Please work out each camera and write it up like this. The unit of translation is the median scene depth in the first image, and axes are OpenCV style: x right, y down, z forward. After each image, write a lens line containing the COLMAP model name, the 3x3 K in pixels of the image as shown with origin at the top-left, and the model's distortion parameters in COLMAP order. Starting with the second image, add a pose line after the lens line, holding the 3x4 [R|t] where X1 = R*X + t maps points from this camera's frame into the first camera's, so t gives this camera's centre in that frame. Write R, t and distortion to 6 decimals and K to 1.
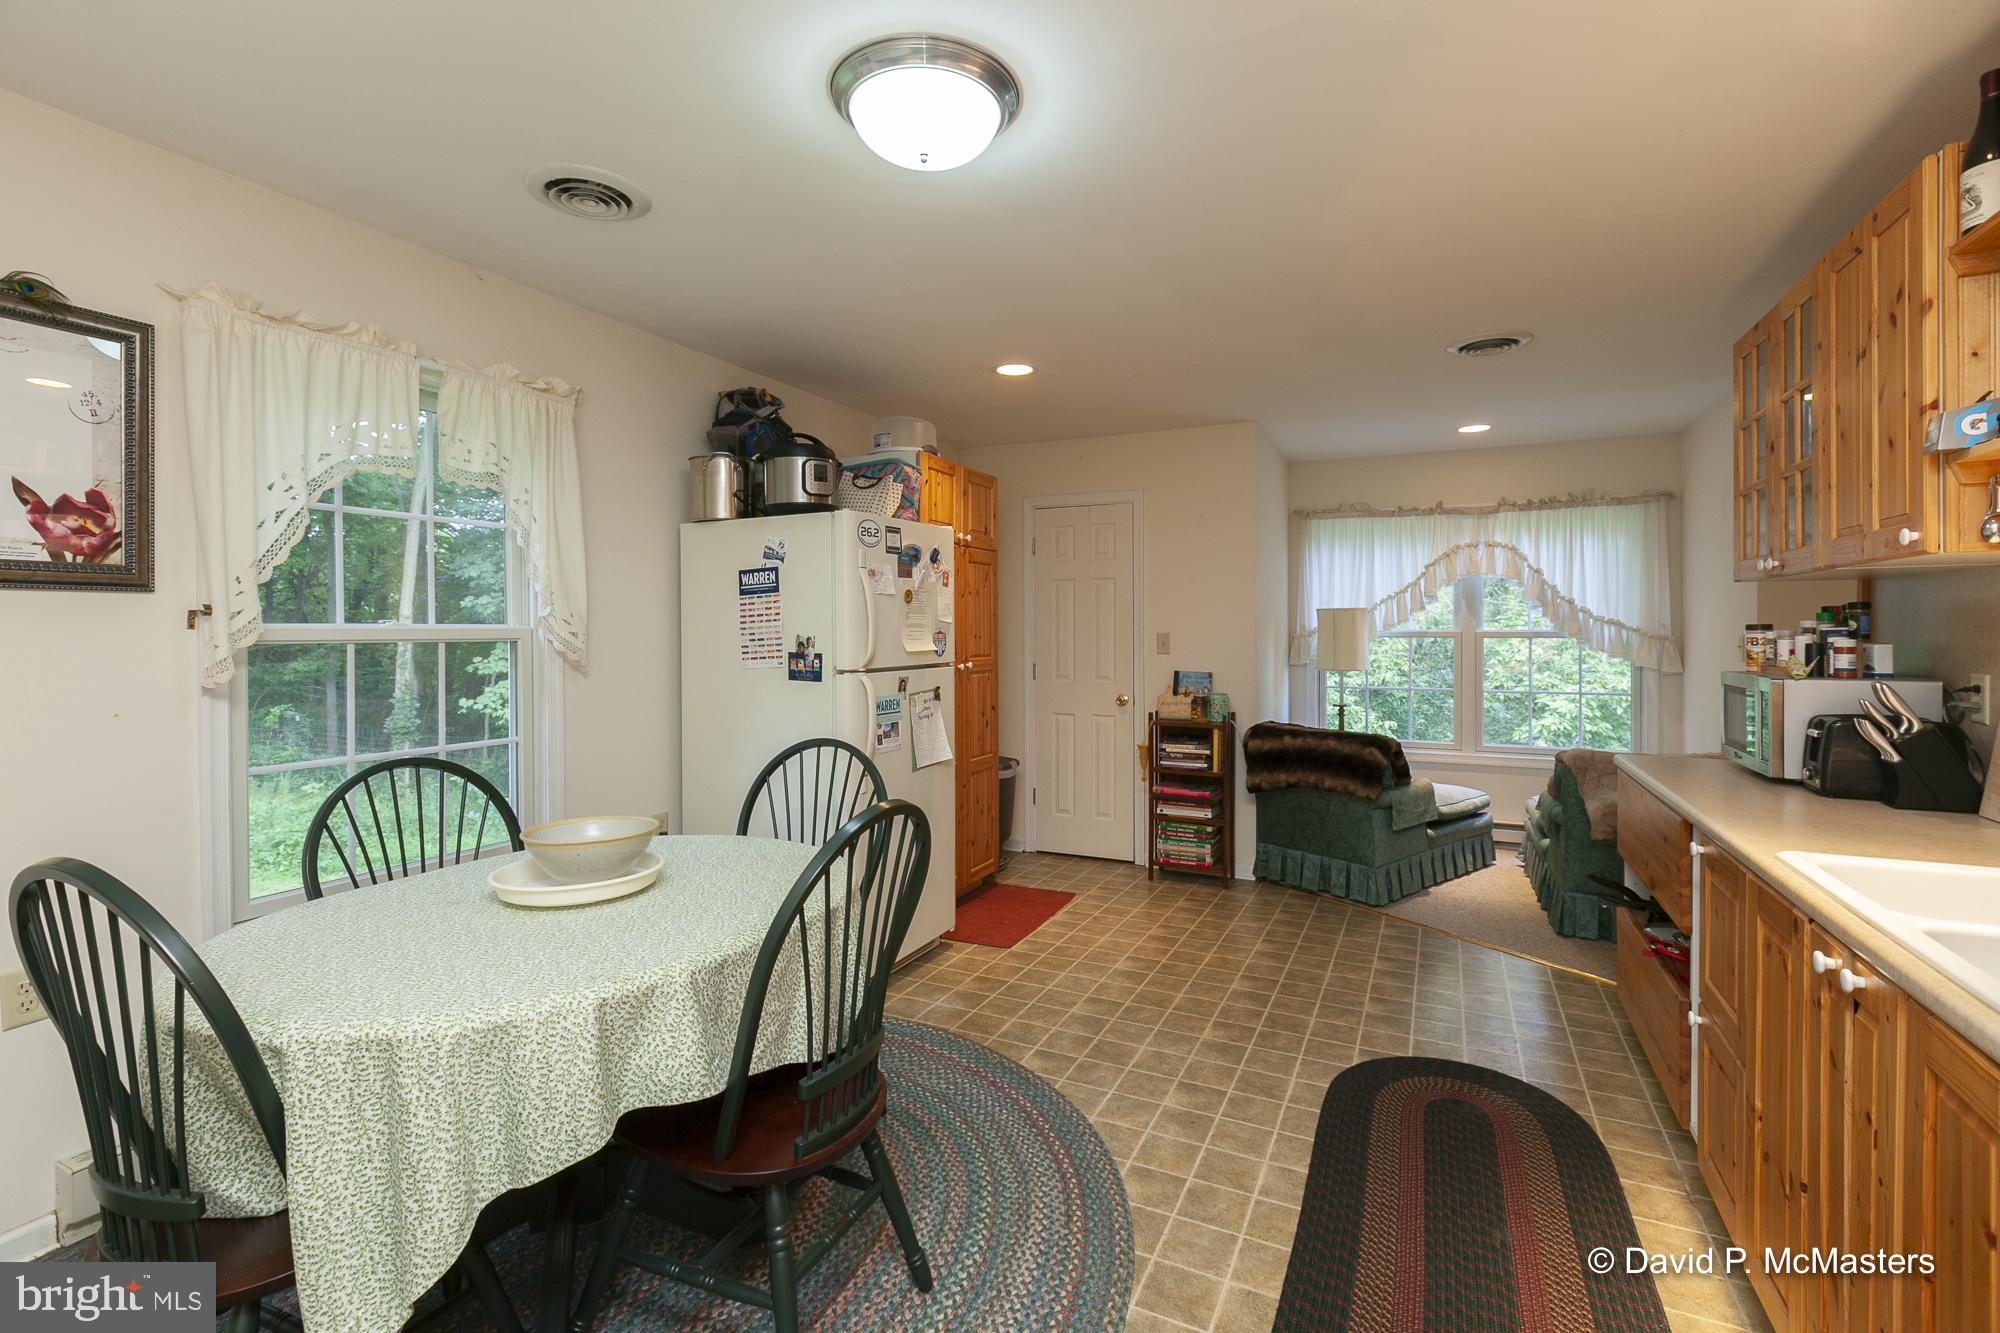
lens RADIAL K [[910.8, 0, 988.8], [0, 910.8, 649.5], [0, 0, 1]] dist [-0.000584, -0.000086]
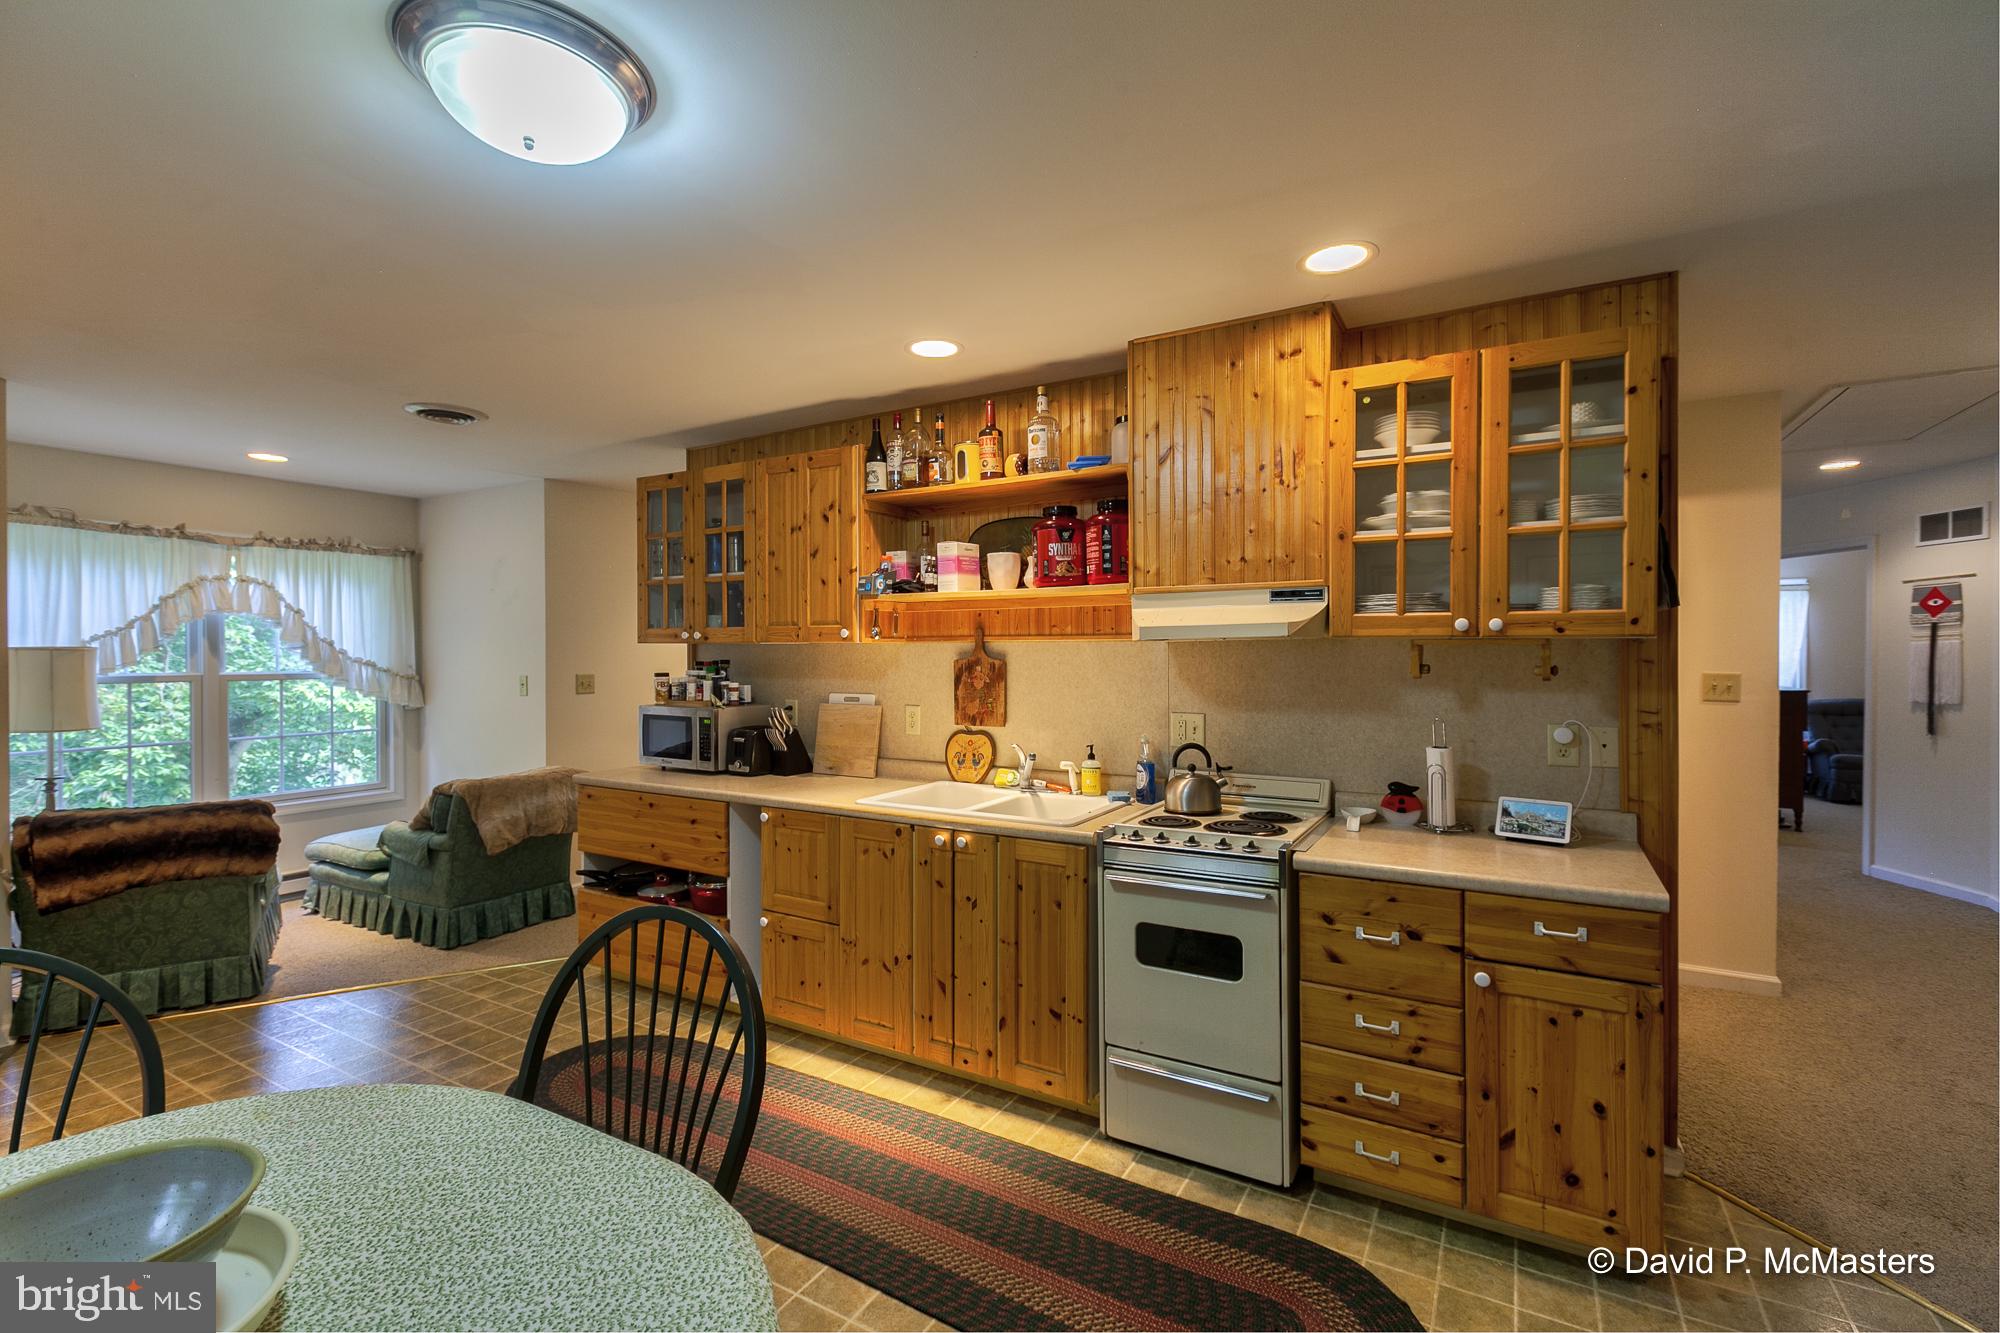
lens RADIAL K [[910.8, 0, 988.8], [0, 910.8, 649.5], [0, 0, 1]] dist [-0.000584, -0.000086]
pose [[0.051073, 0.002882, 0.998691, -0.342804], [0.021246, 0.999766, -0.003972, -0.026166], [-0.998469, 0.021421, 0.051000, 0.211334]]
